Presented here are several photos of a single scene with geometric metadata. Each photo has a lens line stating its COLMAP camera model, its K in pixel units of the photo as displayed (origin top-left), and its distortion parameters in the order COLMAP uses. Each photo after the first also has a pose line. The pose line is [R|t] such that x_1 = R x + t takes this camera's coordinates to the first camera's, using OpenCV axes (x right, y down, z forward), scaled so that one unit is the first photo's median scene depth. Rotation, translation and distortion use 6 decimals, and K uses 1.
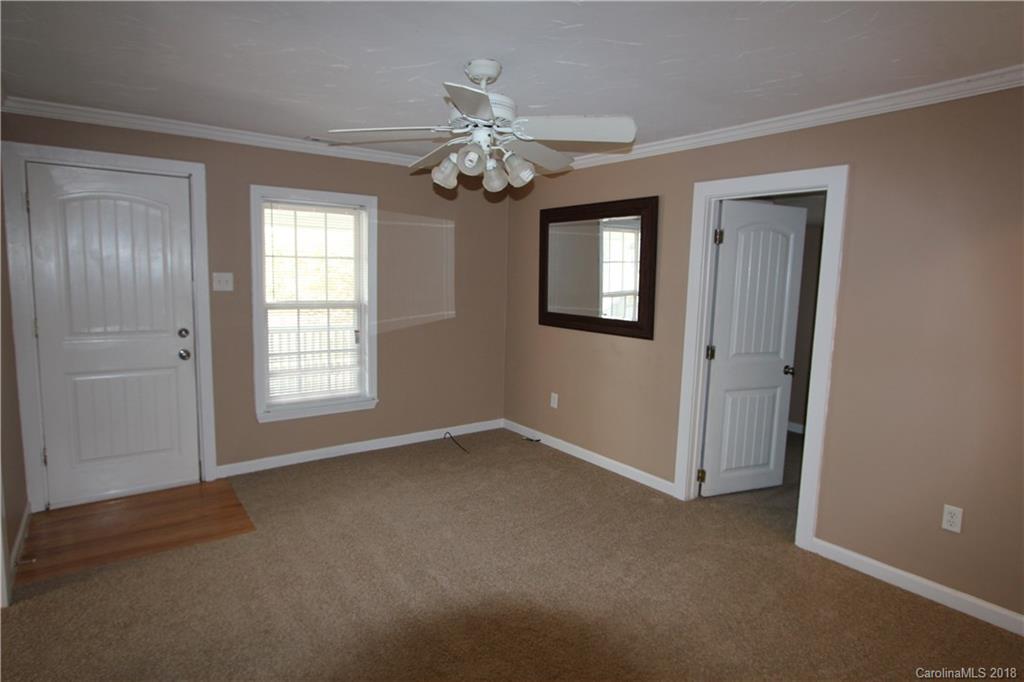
lens RADIAL K [[554.3, 0, 504.7], [0, 554.3, 340.4], [0, 0, 1]] dist [-0.035754, 0.017227]
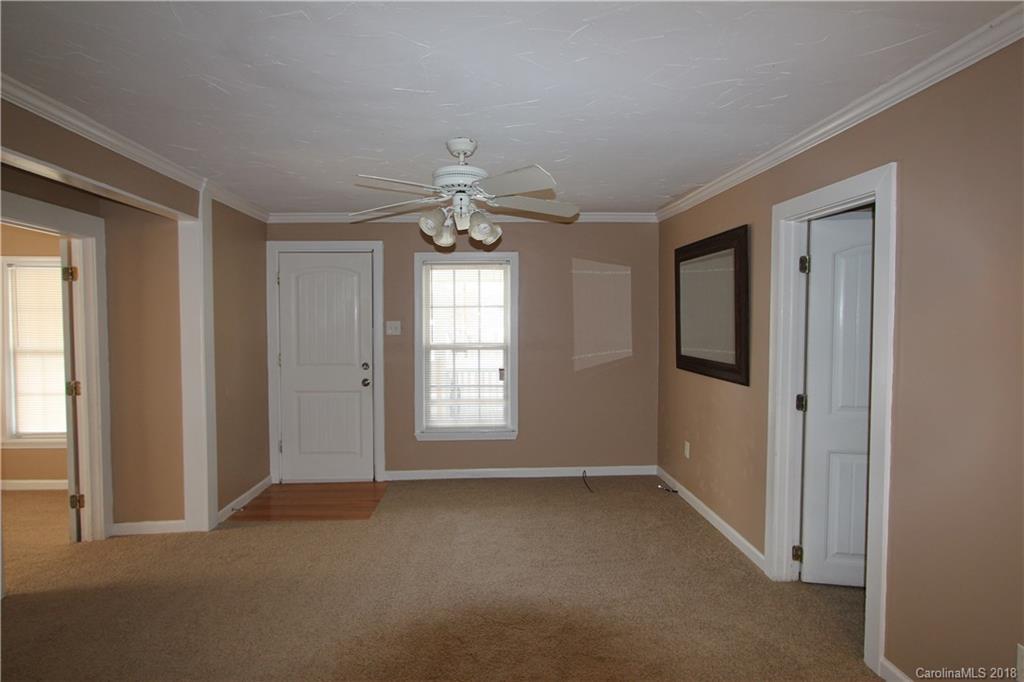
lens RADIAL K [[554.3, 0, 504.7], [0, 554.3, 340.4], [0, 0, 1]] dist [-0.035754, 0.017227]
pose [[0.834132, -0.004435, -0.551547, 0.424328], [-0.041196, 0.996674, -0.070318, 0.004189], [0.550024, 0.081376, 0.831175, 0.054260]]
